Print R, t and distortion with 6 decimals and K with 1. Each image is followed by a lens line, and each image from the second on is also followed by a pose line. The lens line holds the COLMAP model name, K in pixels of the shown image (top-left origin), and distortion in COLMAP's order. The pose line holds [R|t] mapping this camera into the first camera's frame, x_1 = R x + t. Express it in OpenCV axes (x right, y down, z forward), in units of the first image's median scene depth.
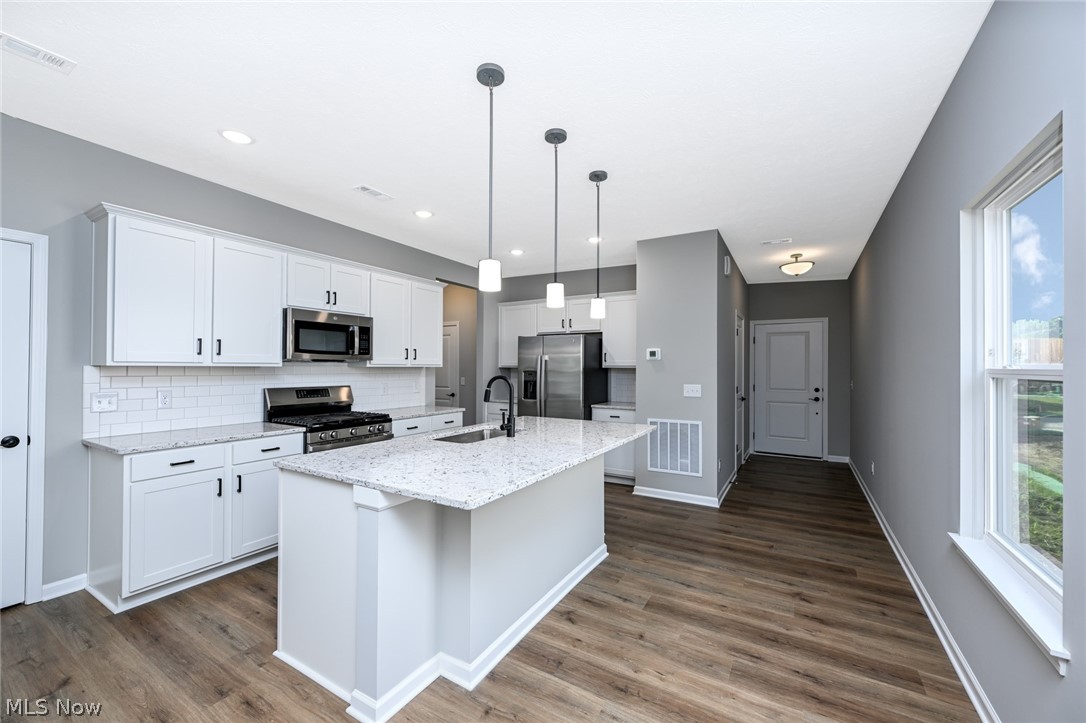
lens RADIAL K [[439.2, 0, 543.0], [0, 439.2, 361.5], [0, 0, 1]] dist [0.000598, 0.000138]
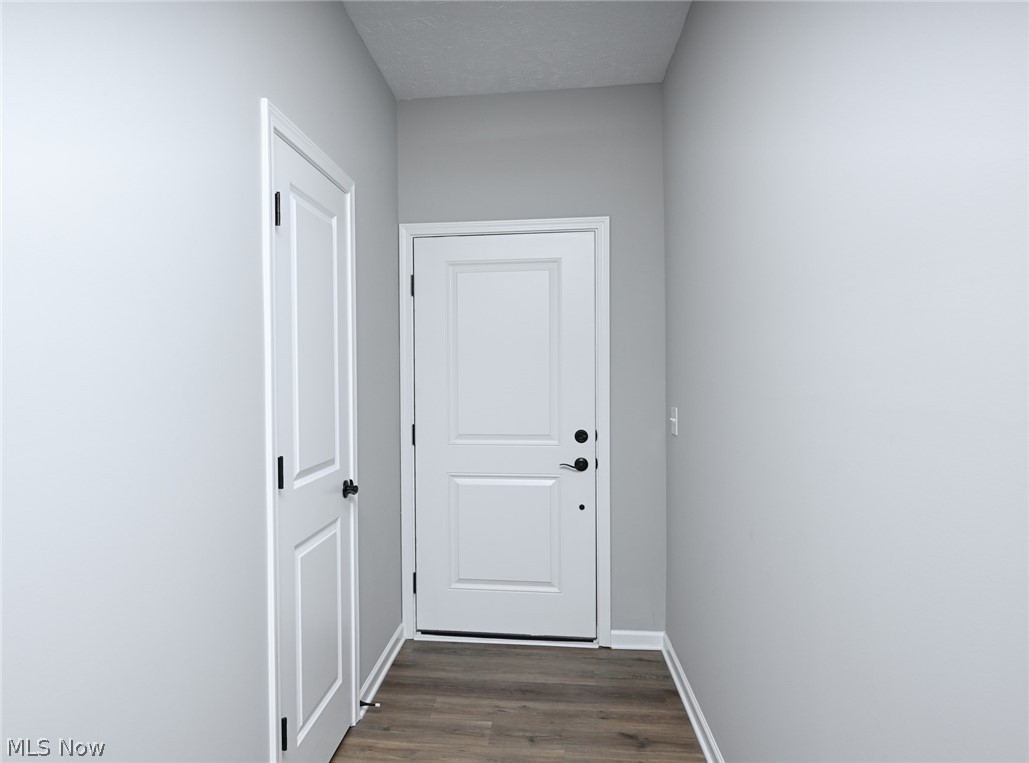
lens RADIAL K [[408.7, 0, 510.5], [0, 408.7, 382.3], [0, 0, 1]] dist [-0.000171, -0.000021]
pose [[0.890622, -0.016741, 0.454436, 0.304464], [0.006439, 0.999686, 0.024208, 0.011765], [-0.454699, -0.018634, 0.890450, 0.522950]]
